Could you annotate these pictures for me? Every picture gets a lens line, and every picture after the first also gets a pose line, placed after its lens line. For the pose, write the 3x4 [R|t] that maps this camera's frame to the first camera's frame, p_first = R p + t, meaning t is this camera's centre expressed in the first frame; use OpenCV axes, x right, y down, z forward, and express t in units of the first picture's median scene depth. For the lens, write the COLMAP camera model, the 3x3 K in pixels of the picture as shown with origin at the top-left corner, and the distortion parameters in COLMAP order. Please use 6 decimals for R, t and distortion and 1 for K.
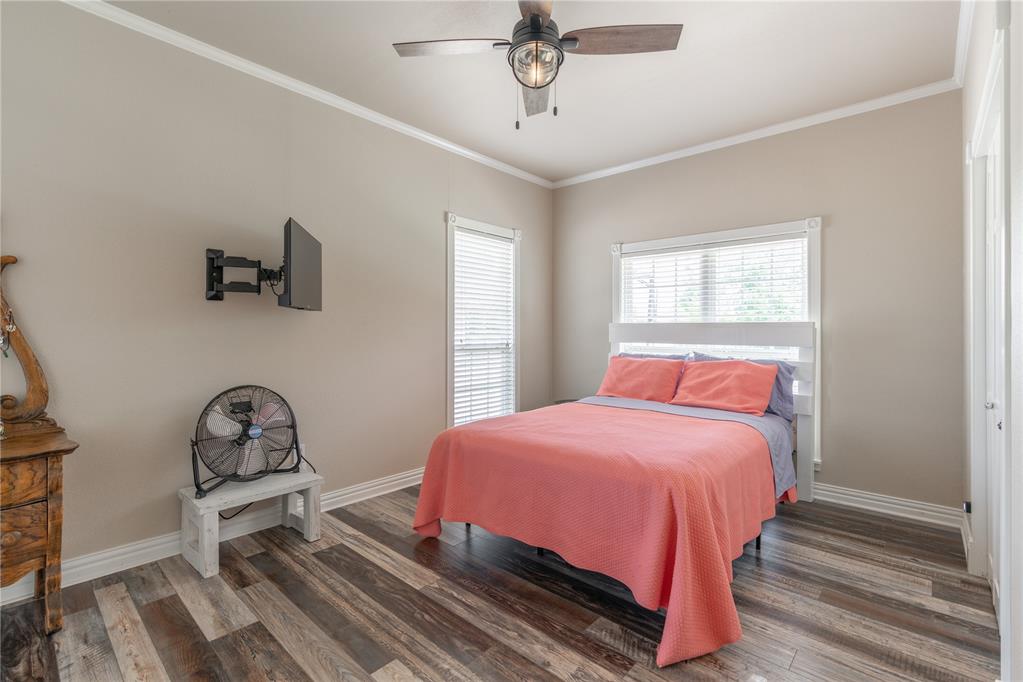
lens RADIAL K [[457.8, 0, 509.1], [0, 457.8, 336.1], [0, 0, 1]] dist [-0.001507, 0.000065]
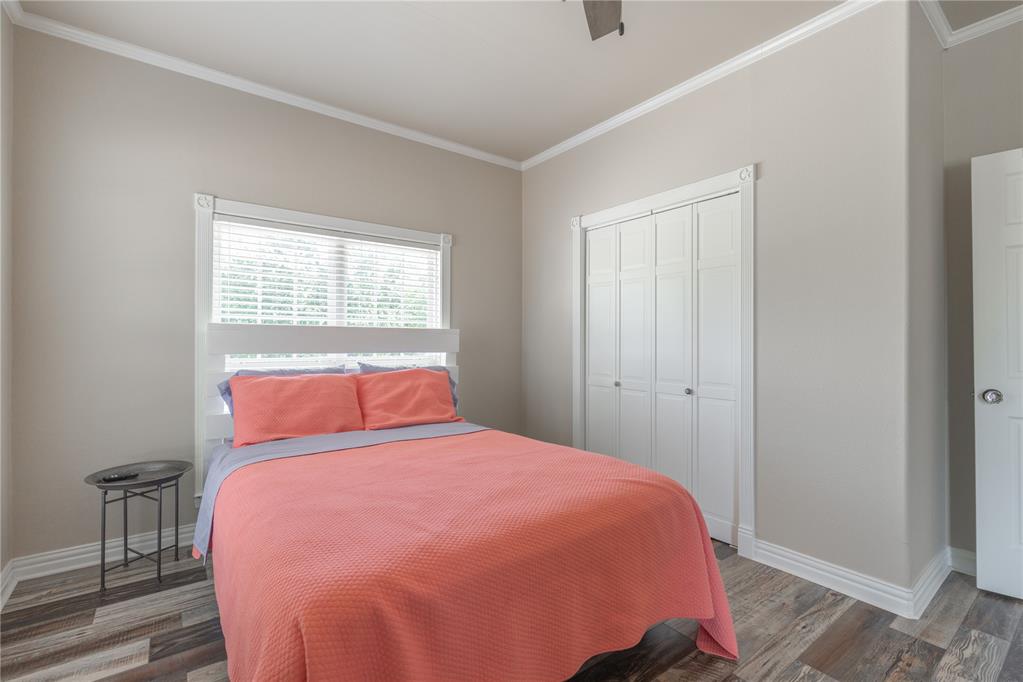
lens RADIAL K [[463.7, 0, 506.0], [0, 463.7, 344.4], [0, 0, 1]] dist [-0.002171, 0.000956]
pose [[0.193633, -0.011520, 0.981006, -0.374628], [0.007957, 0.999917, 0.010171, -0.004907], [-0.981042, 0.005836, 0.193708, 0.606441]]
